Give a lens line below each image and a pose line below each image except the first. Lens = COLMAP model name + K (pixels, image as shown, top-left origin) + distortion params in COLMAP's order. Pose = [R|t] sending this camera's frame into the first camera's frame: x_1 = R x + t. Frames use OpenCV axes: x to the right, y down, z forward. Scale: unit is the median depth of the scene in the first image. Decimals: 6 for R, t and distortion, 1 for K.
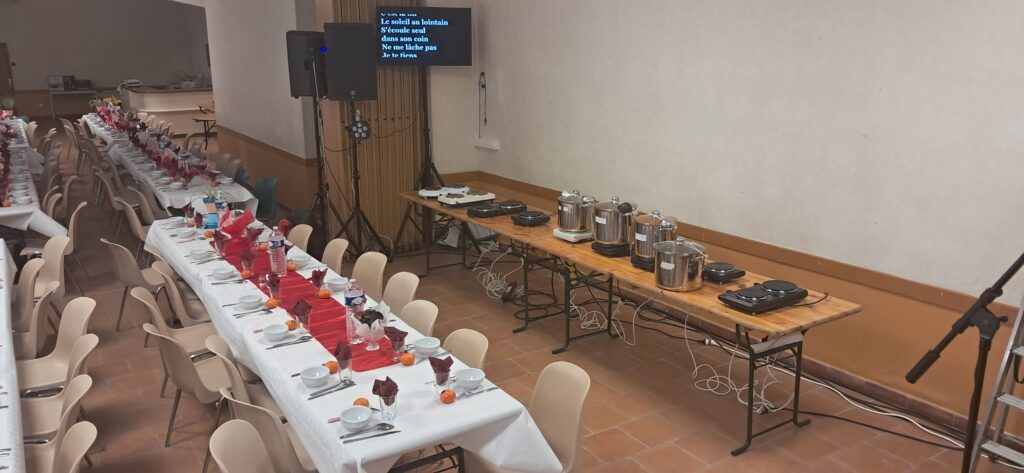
lens RADIAL K [[812.1, 0, 592.2], [0, 812.1, 235.7], [0, 0, 1]] dist [-0.000734, -0.037104]
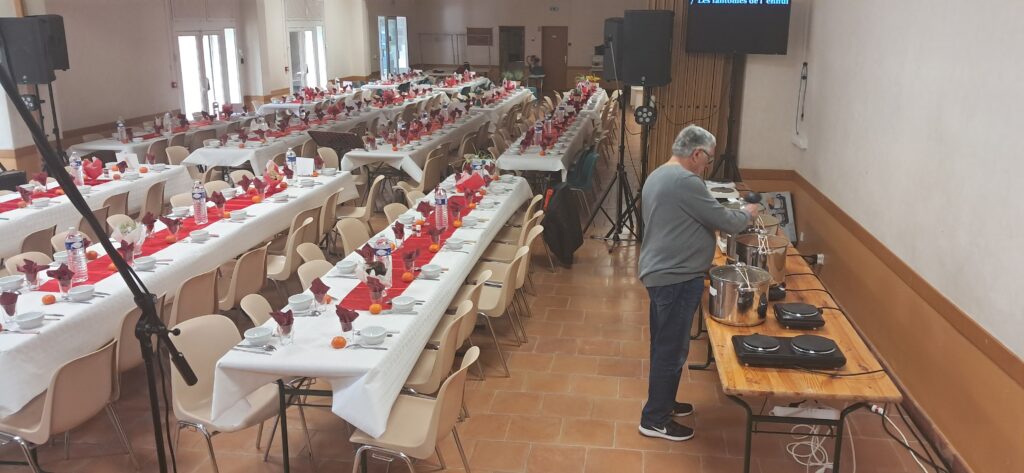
lens RADIAL K [[818.7, 0, 536.6], [0, 818.7, 240.2], [0, 0, 1]] dist [0.058362, -0.221820]
pose [[0.735000, 0.171723, -0.655962, 0.314527], [-0.159466, 0.984043, 0.078929, -0.032594], [0.659048, 0.046591, 0.750656, 0.128183]]
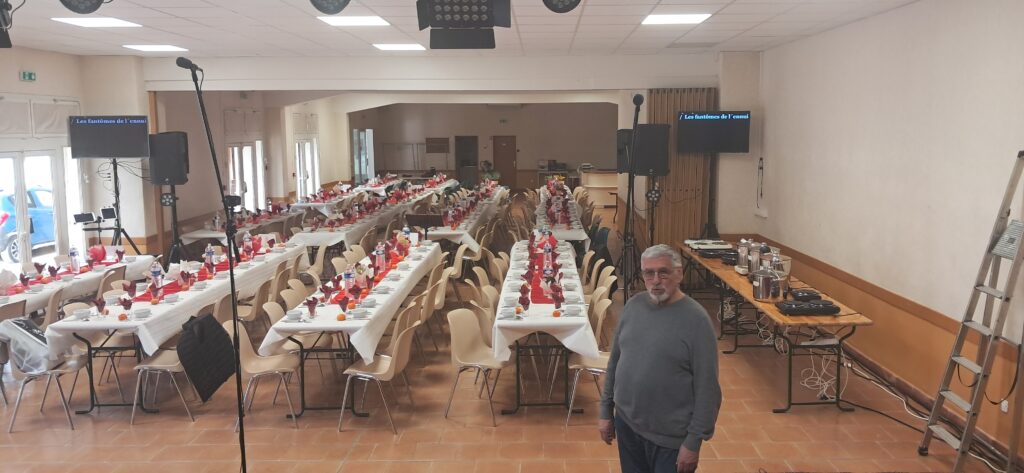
lens RADIAL K [[802.9, 0, 583.0], [0, 802.9, 221.3], [0, 0, 1]] dist [-0.040800, -0.001887]
pose [[0.840387, 0.050684, -0.539612, 0.369198], [-0.117957, 0.988856, -0.090825, 0.057121], [0.528996, 0.139980, 0.837000, -0.248152]]
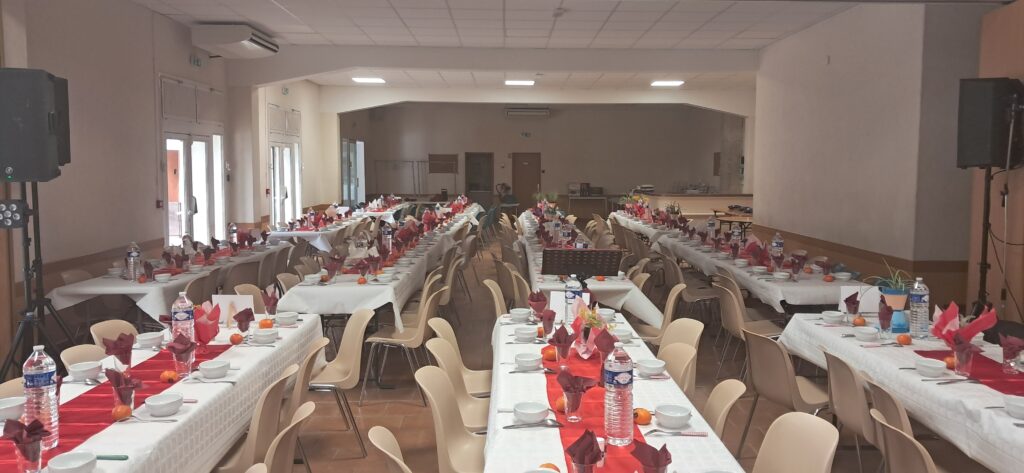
lens RADIAL K [[826.4, 0, 550.6], [0, 826.4, 208.3], [0, 0, 1]] dist [0.014660, 0.003604]
pose [[0.839737, 0.023479, -0.542485, -0.252978], [-0.124646, 0.980721, -0.150498, 0.022196], [0.528493, 0.193997, 0.826474, 0.189429]]
